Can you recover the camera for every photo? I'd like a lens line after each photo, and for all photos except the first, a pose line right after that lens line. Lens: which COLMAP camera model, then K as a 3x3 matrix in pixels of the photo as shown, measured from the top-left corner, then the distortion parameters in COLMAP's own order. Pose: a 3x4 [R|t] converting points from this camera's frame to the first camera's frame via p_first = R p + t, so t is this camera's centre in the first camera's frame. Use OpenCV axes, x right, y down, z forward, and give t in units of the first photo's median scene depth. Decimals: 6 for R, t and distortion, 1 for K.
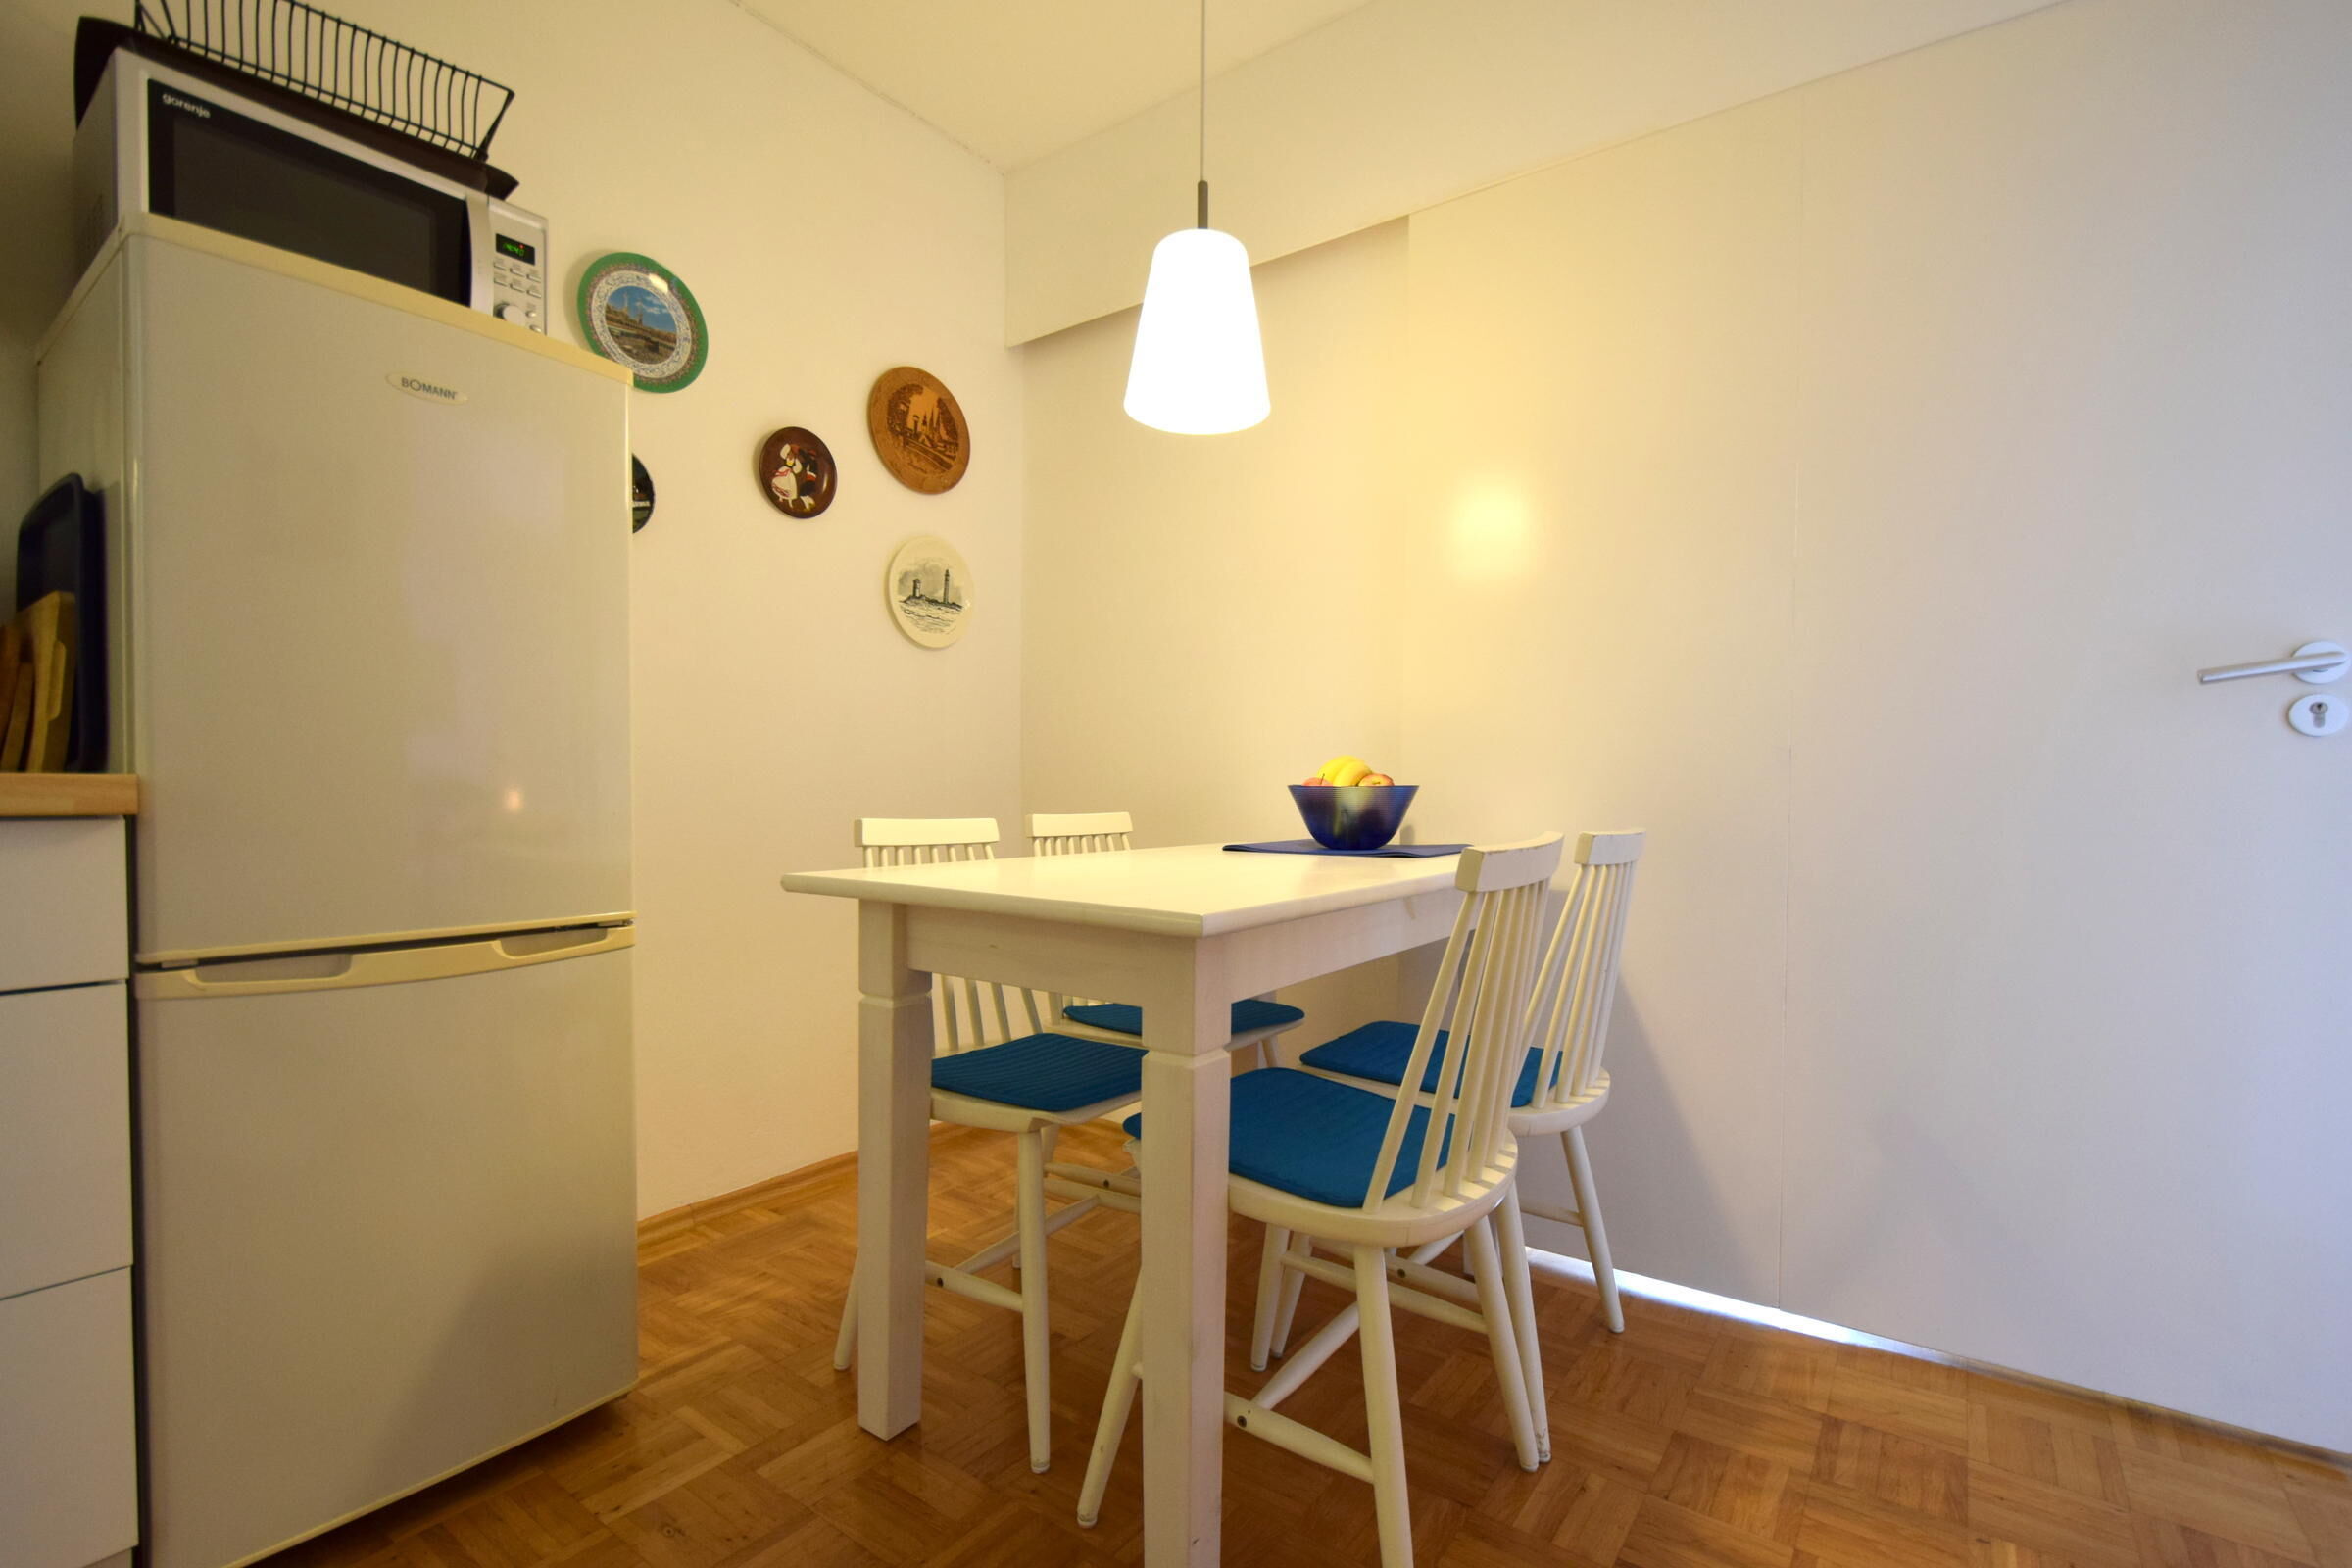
lens RADIAL K [[1053.4, 0, 1181.5], [0, 1053.4, 817.6], [0, 0, 1]] dist [0.006021, -0.004805]
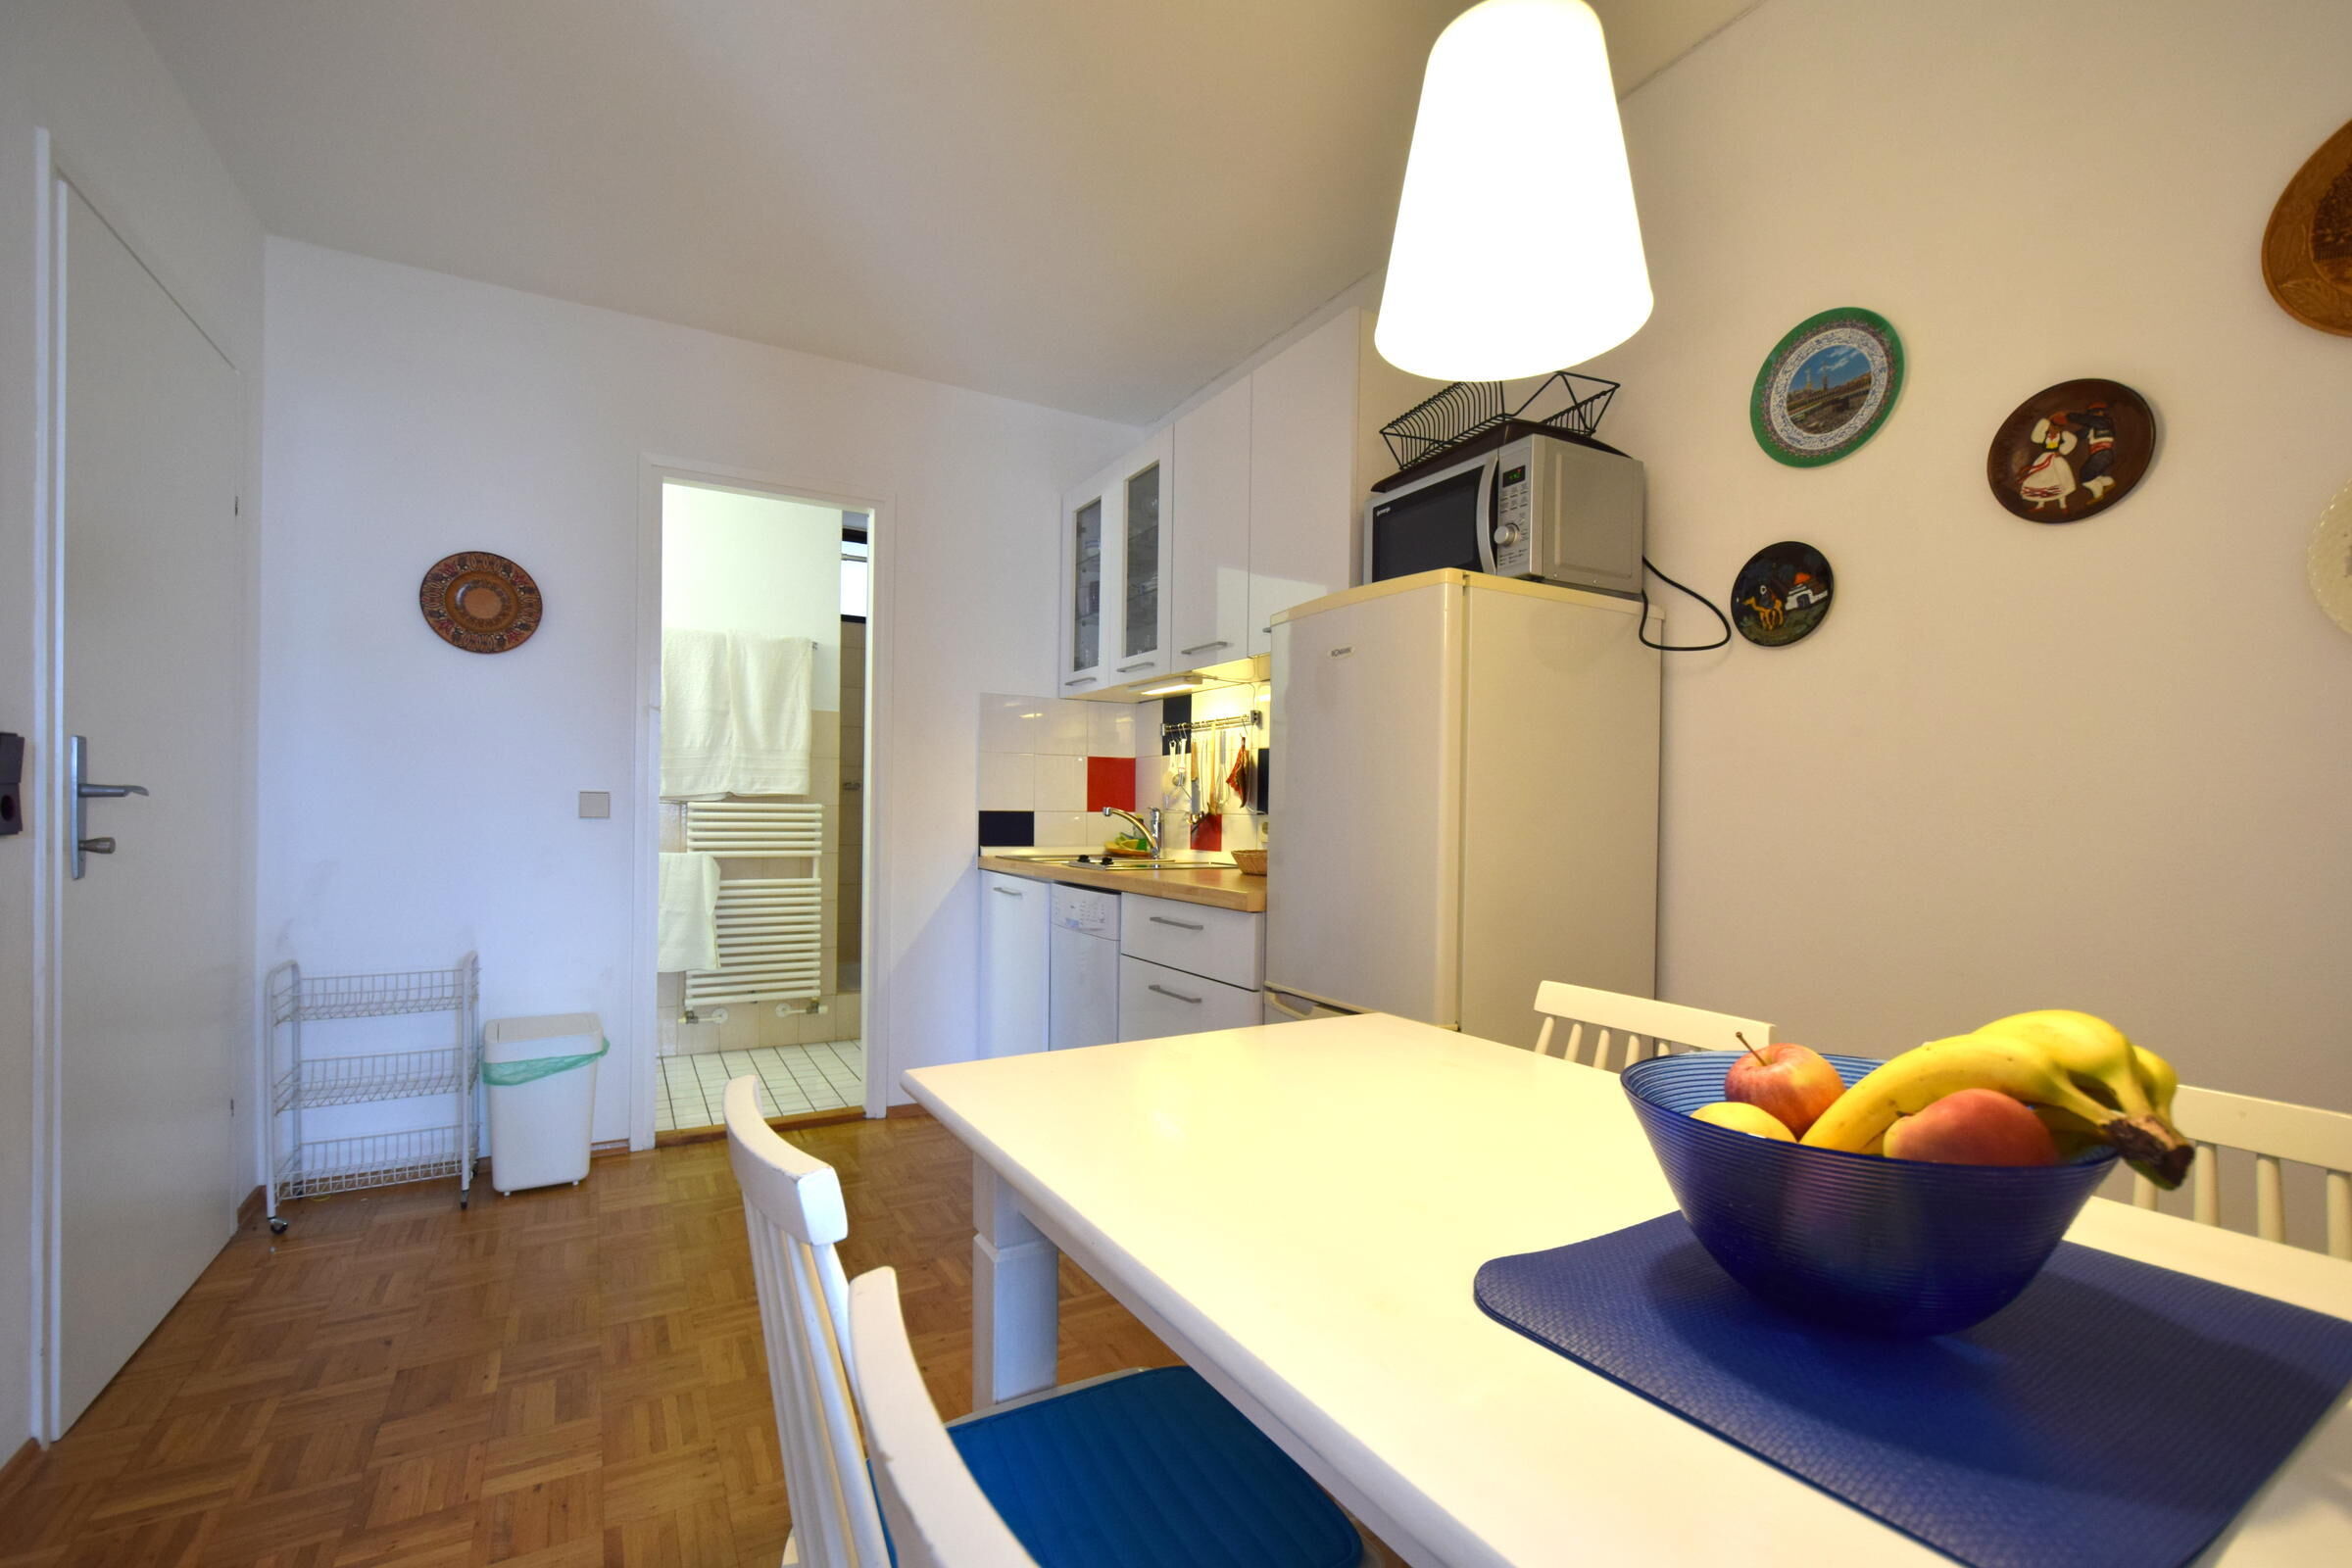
lens RADIAL K [[1021.3, 0, 1179.1], [0, 1021.3, 815.2], [0, 0, 1]] dist [0.001268, 0.000050]
pose [[-0.398269, -0.005893, -0.917250, 0.617537], [-0.036486, 0.999290, 0.009422, -0.138884], [0.916543, 0.037219, -0.398201, 1.128914]]
